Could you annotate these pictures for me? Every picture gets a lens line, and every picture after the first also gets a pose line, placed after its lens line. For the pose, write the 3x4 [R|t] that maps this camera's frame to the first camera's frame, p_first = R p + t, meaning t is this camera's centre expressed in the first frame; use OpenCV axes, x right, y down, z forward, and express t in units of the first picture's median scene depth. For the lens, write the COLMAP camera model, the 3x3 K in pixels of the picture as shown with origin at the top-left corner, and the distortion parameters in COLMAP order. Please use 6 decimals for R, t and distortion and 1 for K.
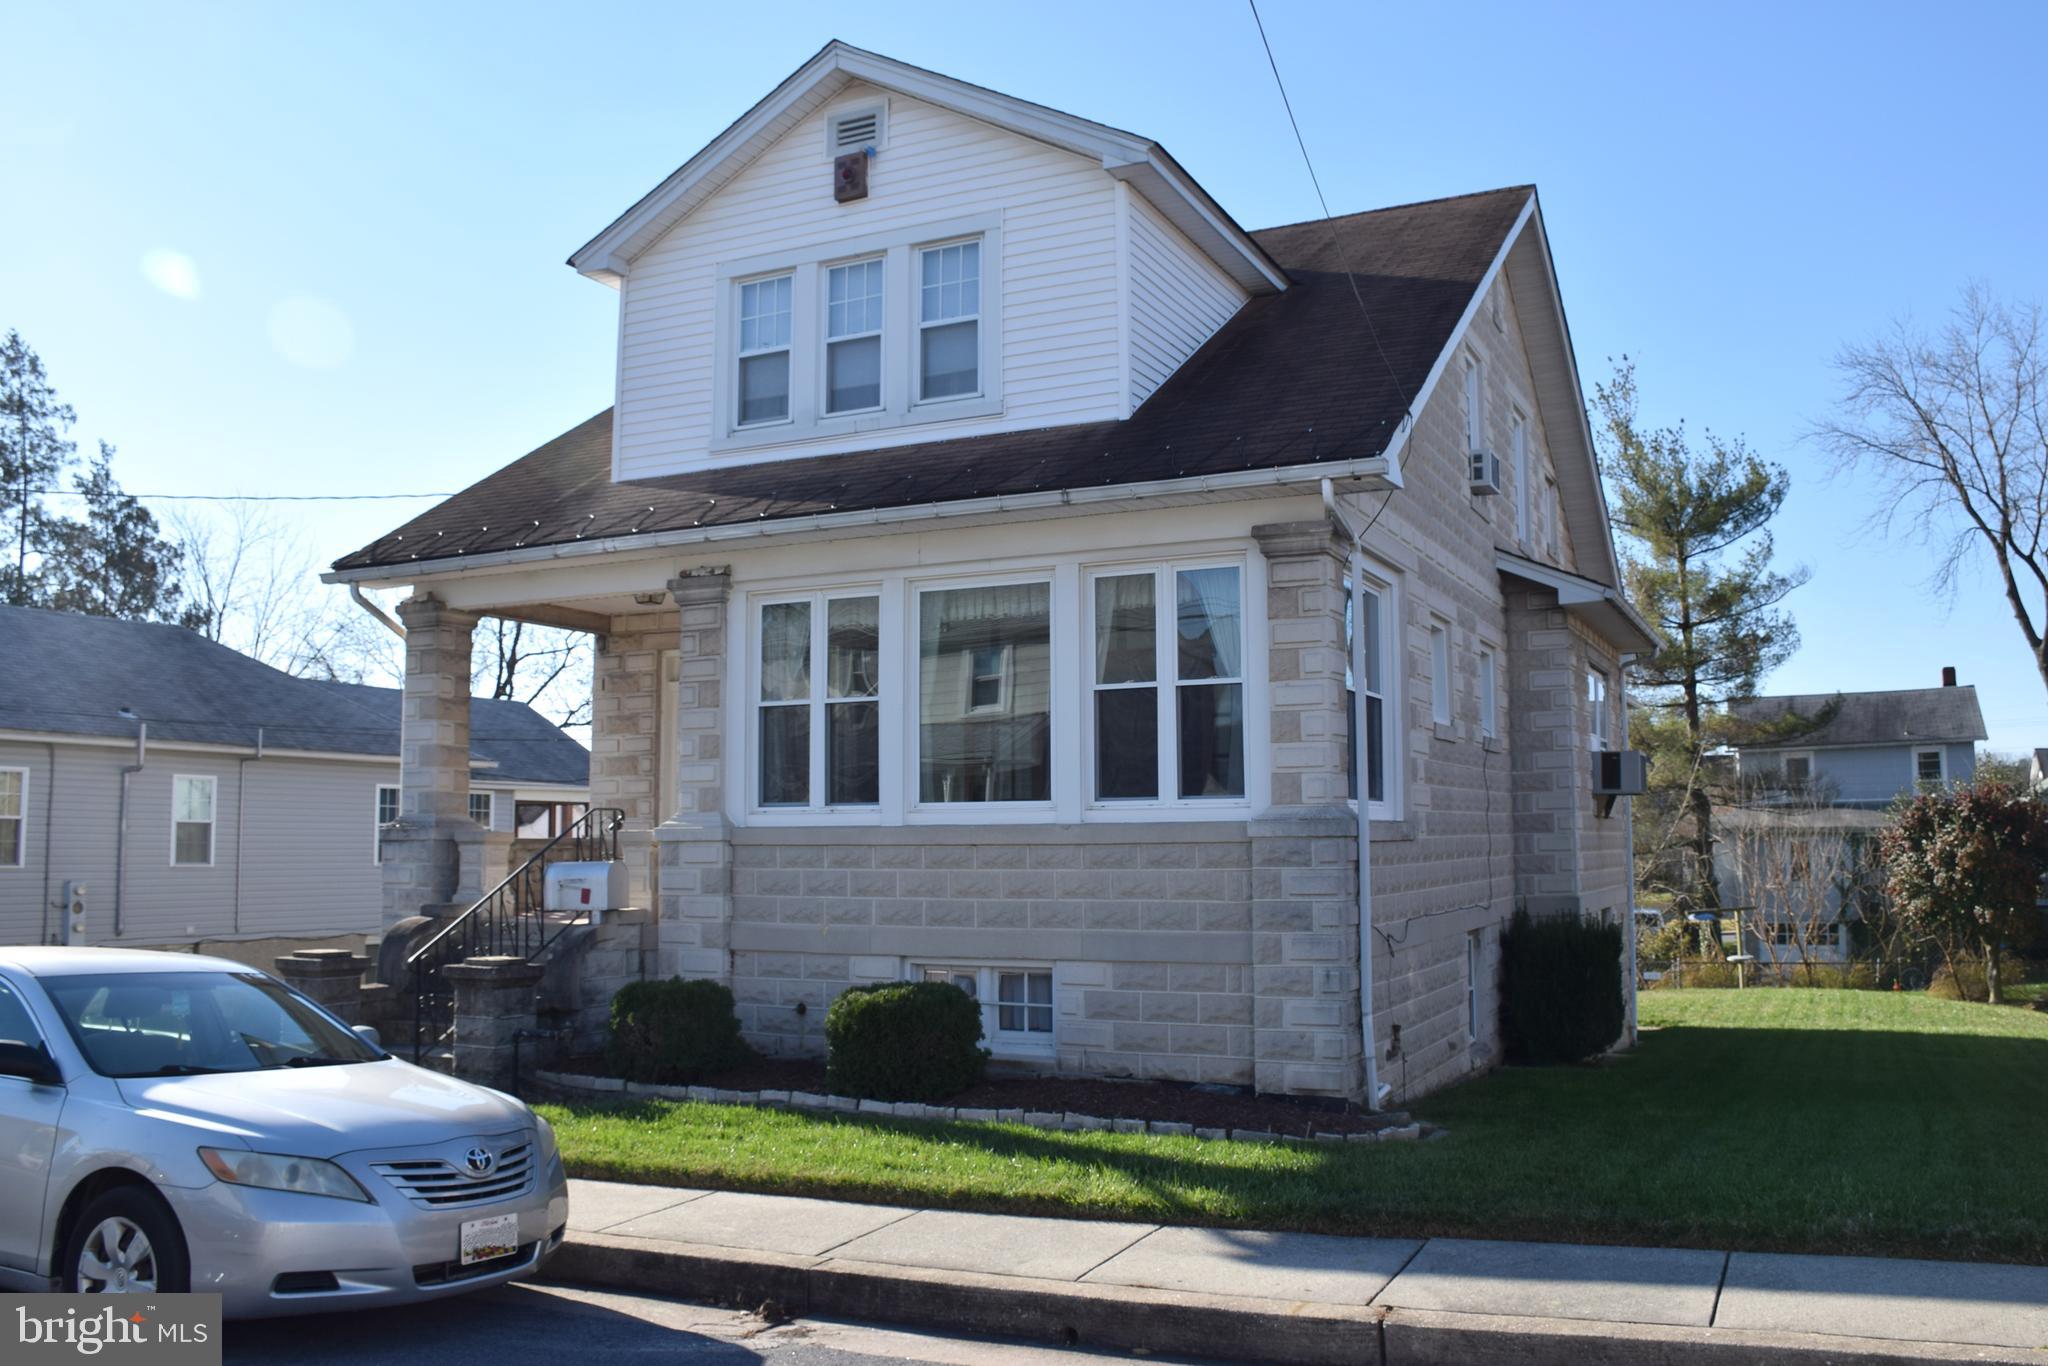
lens RADIAL K [[1623.2, 0, 1017.7], [0, 1623.2, 687.6], [0, 0, 1]] dist [-0.142879, 0.094640]
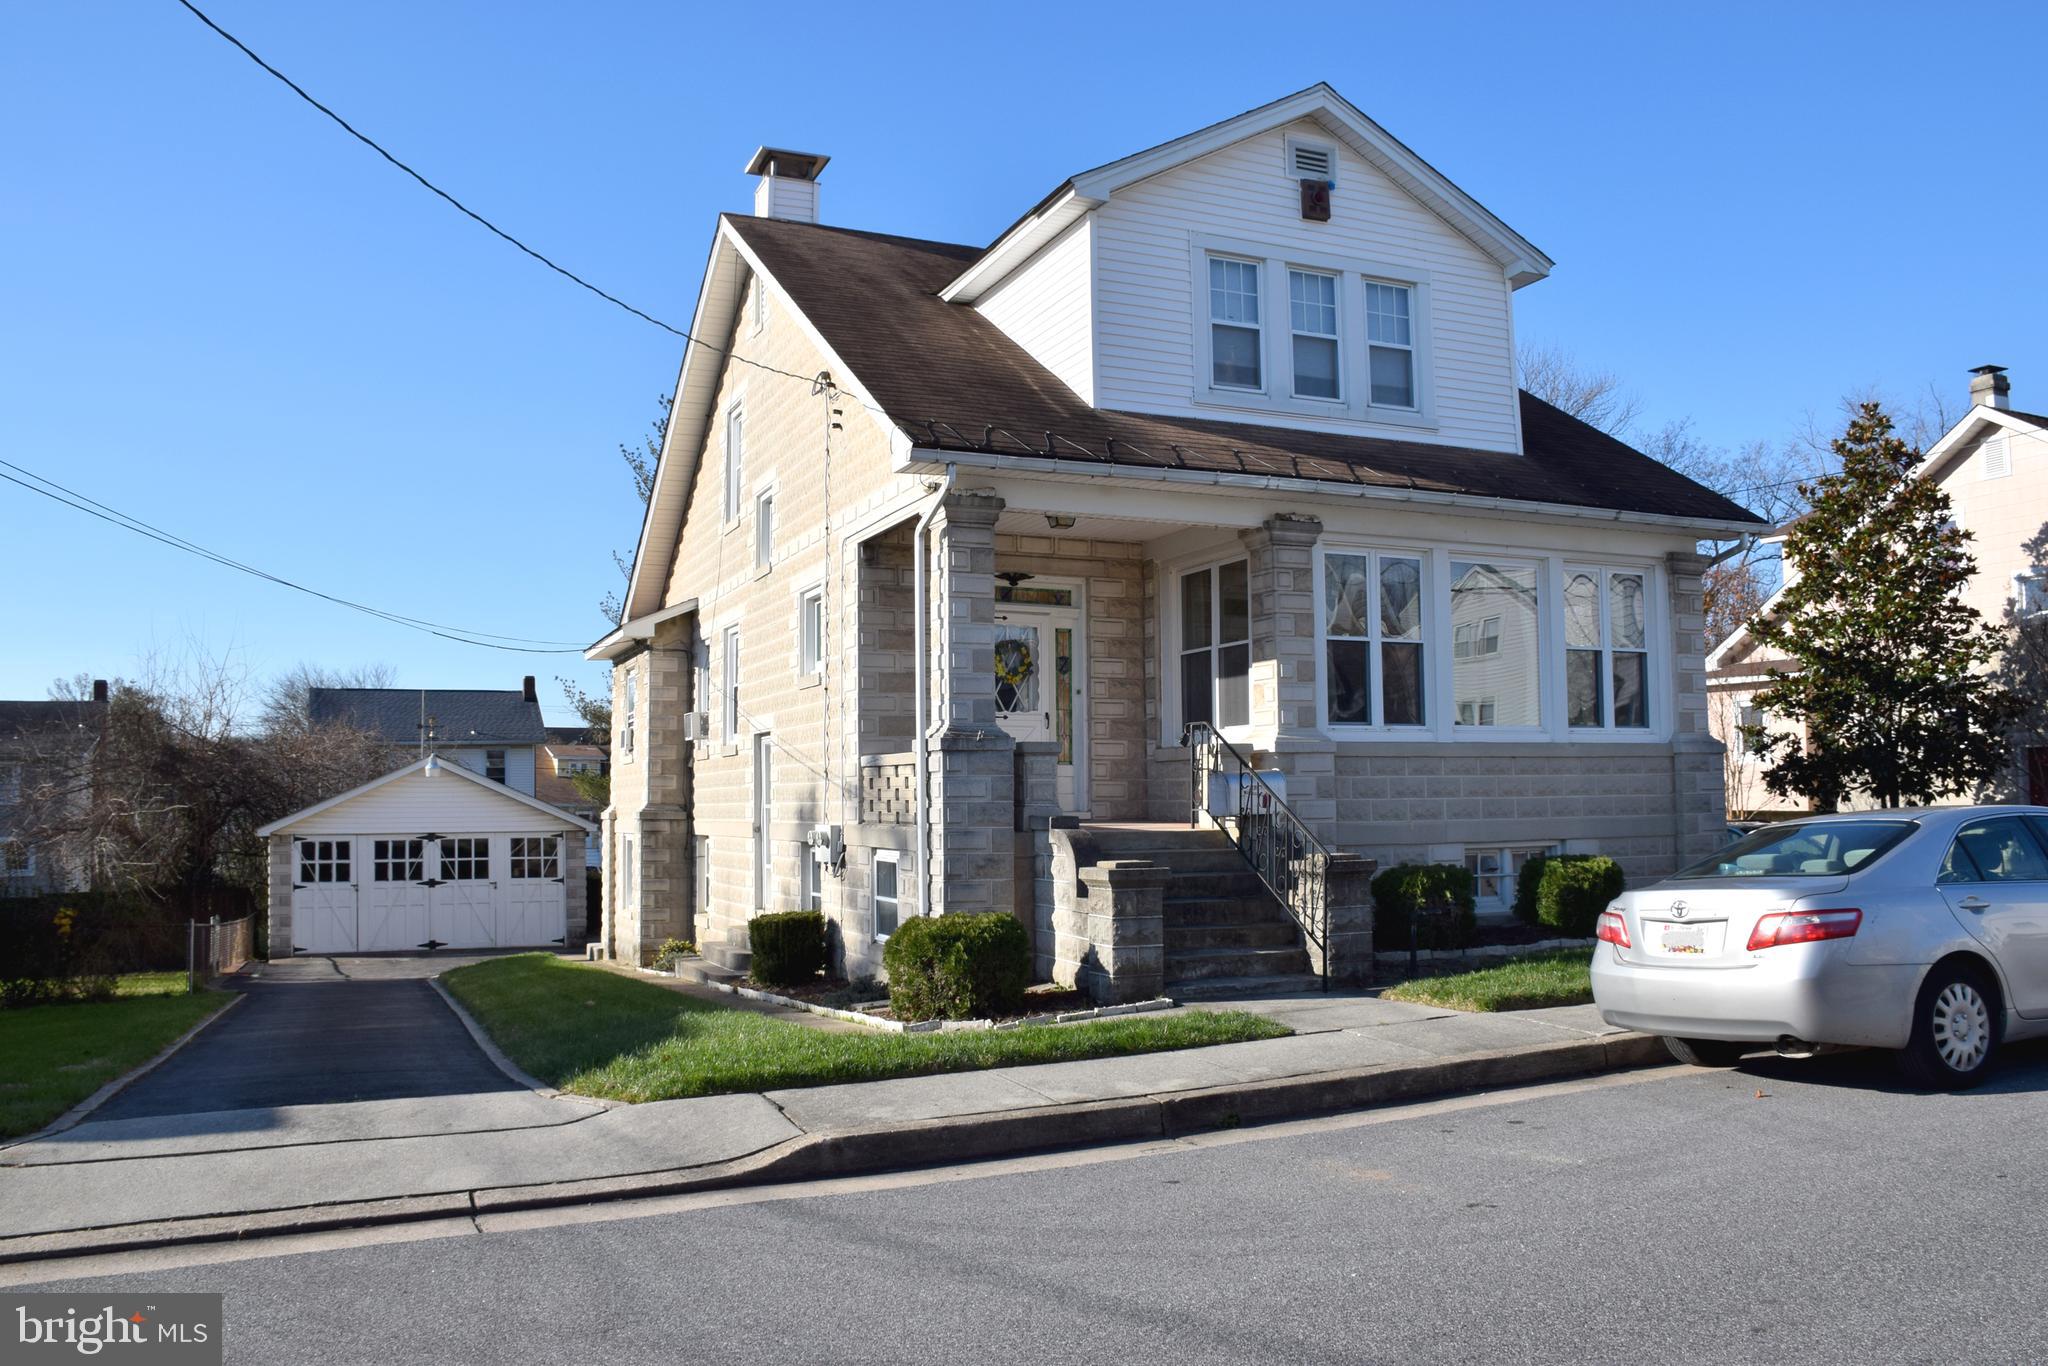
lens RADIAL K [[1498.9, 0, 1022.1], [0, 1498.9, 692.3], [0, 0, 1]] dist [-0.126668, 0.079311]
pose [[0.683607, 0.051596, 0.728024, -1.084049], [-0.066498, 0.997752, -0.008272, 0.072686], [-0.726815, -0.042757, 0.685502, 0.412437]]
